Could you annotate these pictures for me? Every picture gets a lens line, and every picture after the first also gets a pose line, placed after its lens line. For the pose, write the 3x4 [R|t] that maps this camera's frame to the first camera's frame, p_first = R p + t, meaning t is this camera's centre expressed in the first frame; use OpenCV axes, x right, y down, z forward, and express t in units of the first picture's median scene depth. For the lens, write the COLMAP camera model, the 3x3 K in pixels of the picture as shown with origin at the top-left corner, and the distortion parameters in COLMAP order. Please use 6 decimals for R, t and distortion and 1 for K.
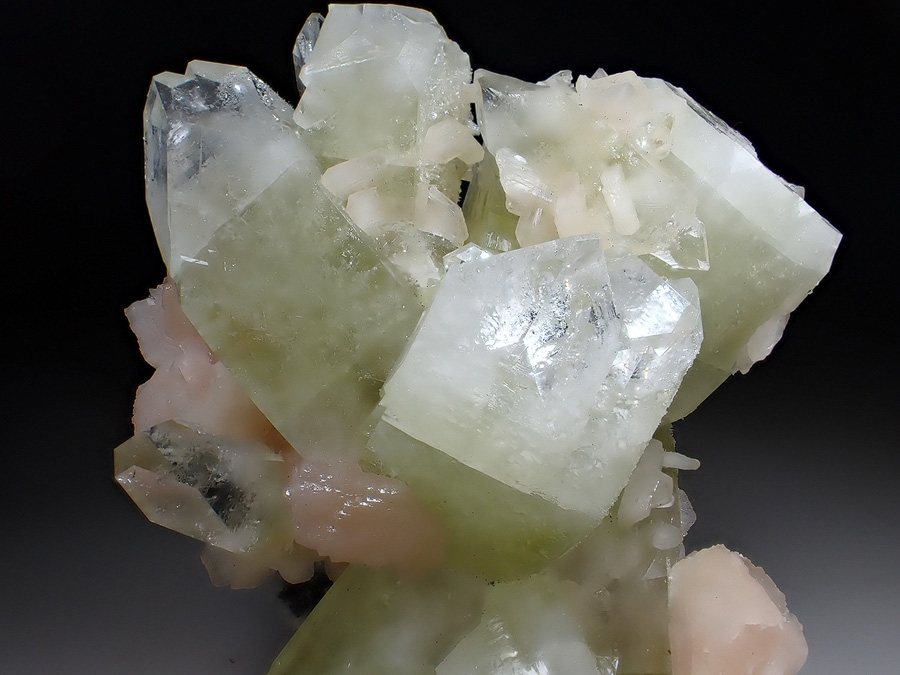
lens RADIAL K [[869.8, 0, 454.0], [0, 869.8, 341.7], [0, 0, 1]] dist [-0.014110, -0.005549]
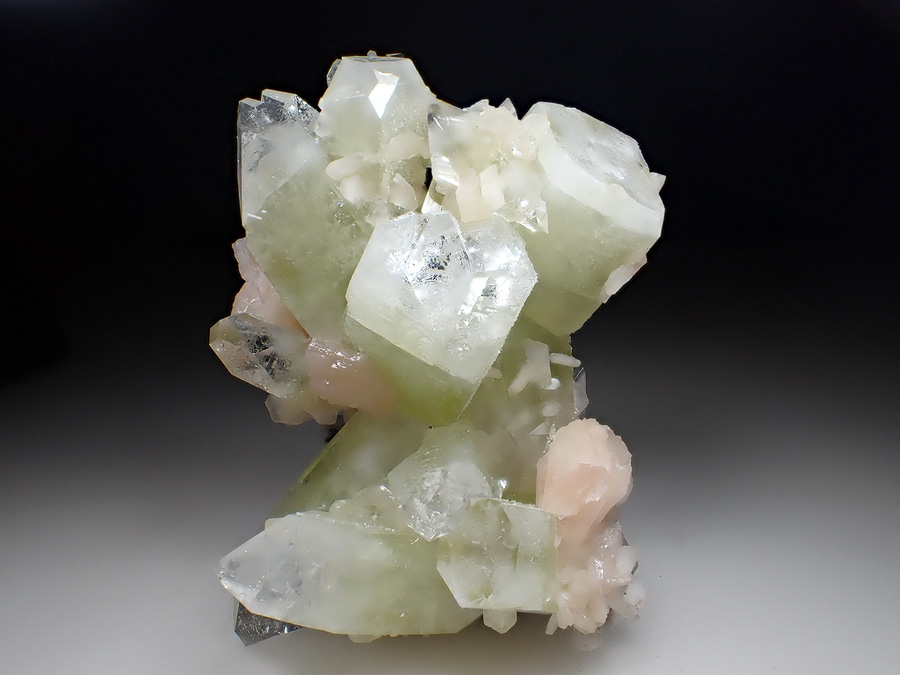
lens RADIAL K [[822.4, 0, 450.0], [0, 822.4, 337.5], [0, 0, 1]] dist [-0.001538, 0.000826]
pose [[0.979153, 0.058643, -0.194474, 0.393613], [-0.046717, 0.996768, 0.065356, 0.017660], [0.197678, -0.054908, 0.978728, -0.488899]]
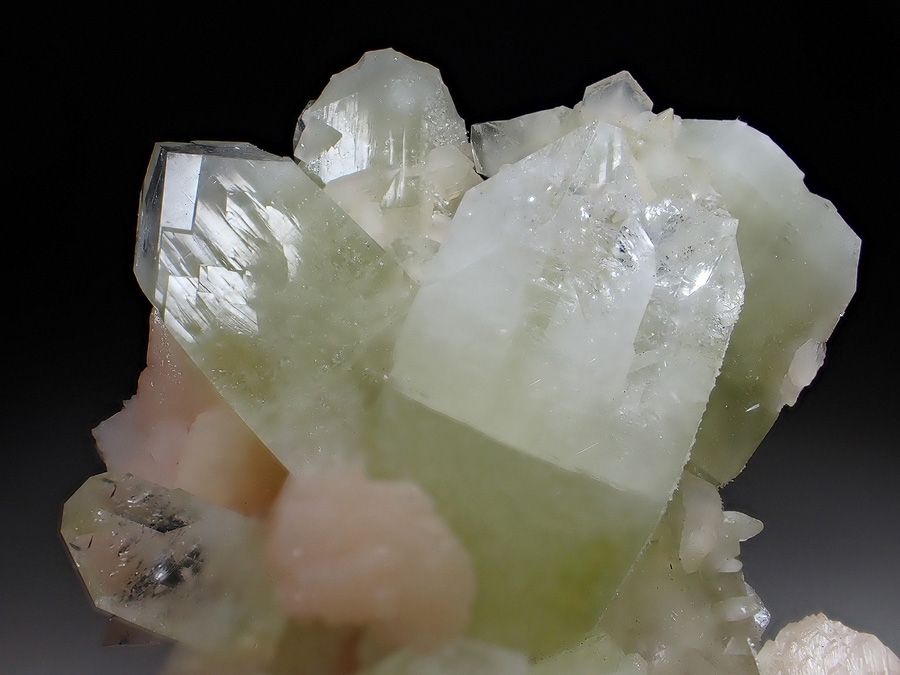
lens RADIAL K [[869.8, 0, 454.0], [0, 869.8, 341.7], [0, 0, 1]] dist [-0.014110, -0.005549]
pose [[0.998406, -0.039603, 0.040220, -0.051218], [0.053436, 0.892689, -0.447495, 0.399862], [-0.018182, 0.448930, 0.893382, 0.199980]]
